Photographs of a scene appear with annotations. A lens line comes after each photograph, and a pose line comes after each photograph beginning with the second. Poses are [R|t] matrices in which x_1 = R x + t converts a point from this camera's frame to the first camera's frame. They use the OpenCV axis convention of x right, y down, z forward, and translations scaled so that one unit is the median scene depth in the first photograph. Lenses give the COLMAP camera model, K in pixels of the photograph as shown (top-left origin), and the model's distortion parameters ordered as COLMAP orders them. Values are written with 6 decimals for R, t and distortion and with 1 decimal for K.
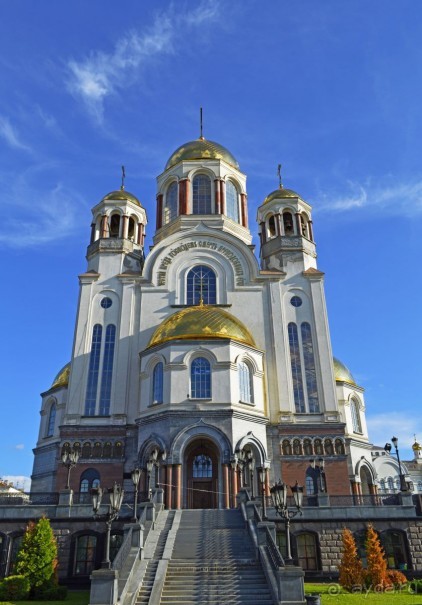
lens RADIAL K [[506.9, 0, 210.4], [0, 506.9, 307.0], [0, 0, 1]] dist [-0.010451, 0.022081]
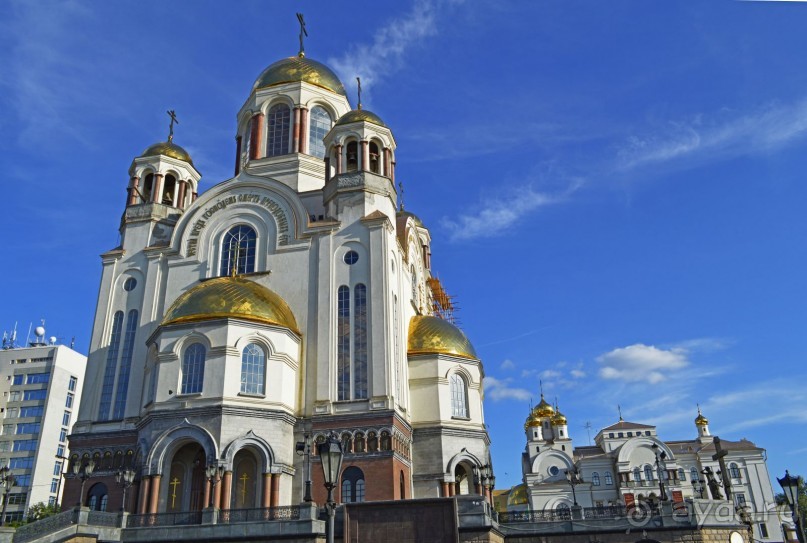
lens RADIAL K [[668.5, 0, 401.4], [0, 668.5, 264.6], [0, 0, 1]] dist [-0.014466, 0.014762]
pose [[0.977658, -0.105820, -0.181621, 0.435118], [0.109877, 0.993868, 0.012394, -0.004529], [0.179196, -0.032073, 0.983290, -0.003773]]
